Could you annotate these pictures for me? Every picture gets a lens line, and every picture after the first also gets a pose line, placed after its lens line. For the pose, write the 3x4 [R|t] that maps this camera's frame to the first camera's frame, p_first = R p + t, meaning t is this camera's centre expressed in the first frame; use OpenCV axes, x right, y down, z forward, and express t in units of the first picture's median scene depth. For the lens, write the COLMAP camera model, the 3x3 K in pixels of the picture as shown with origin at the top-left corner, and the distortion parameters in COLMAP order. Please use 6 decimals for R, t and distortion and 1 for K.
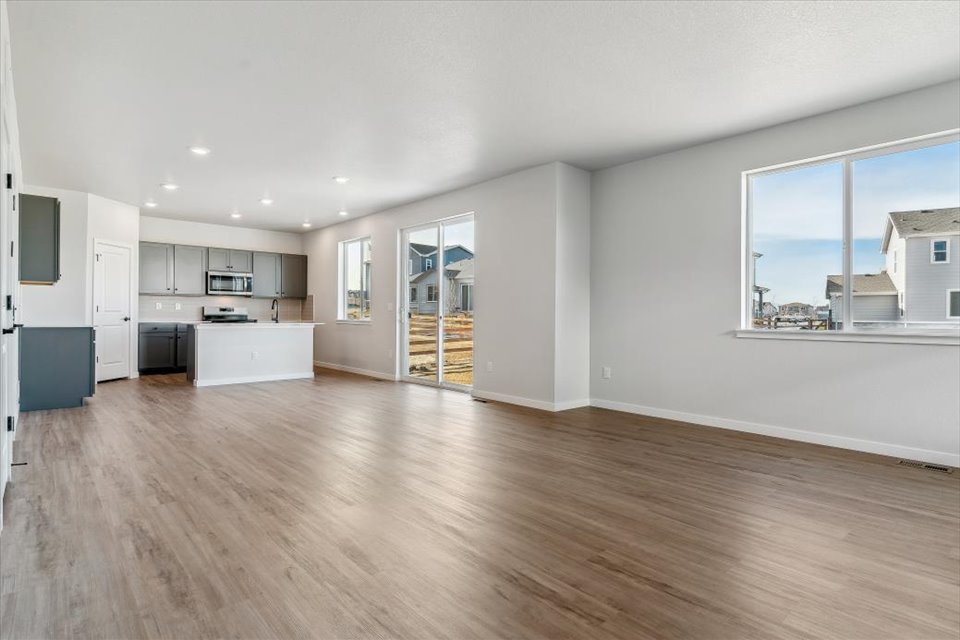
lens RADIAL K [[545.0, 0, 480.0], [0, 545.0, 320.0], [0, 0, 1]] dist [0.002979, 0.000621]
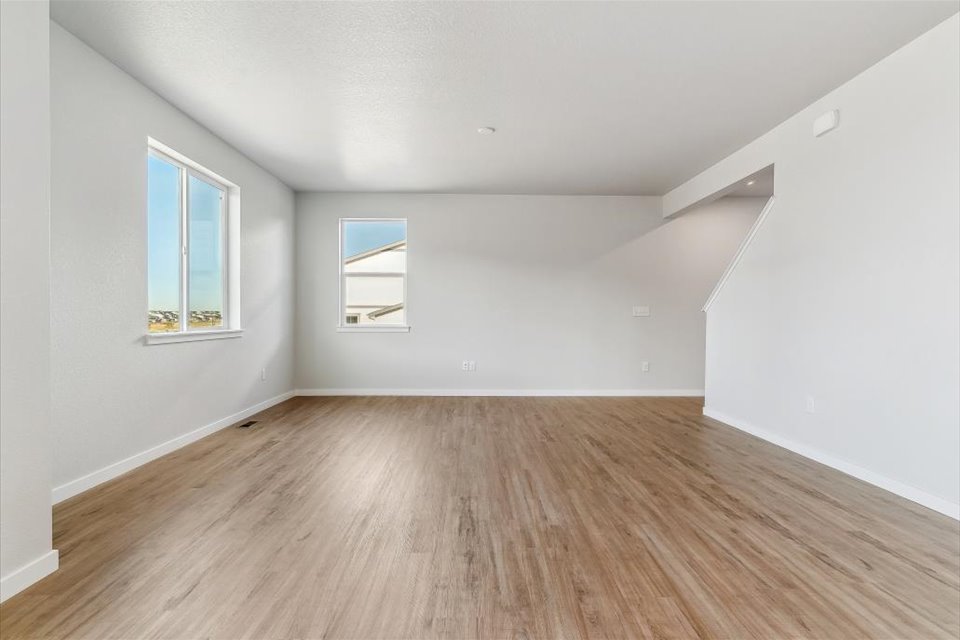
lens RADIAL K [[545.0, 0, 480.0], [0, 545.0, 320.0], [0, 0, 1]] dist [0.002979, 0.000621]
pose [[-0.780712, -0.017193, 0.624654, -0.628894], [-0.008914, 0.999826, 0.016379, -0.032434], [-0.624827, 0.007219, -0.780730, 2.055637]]
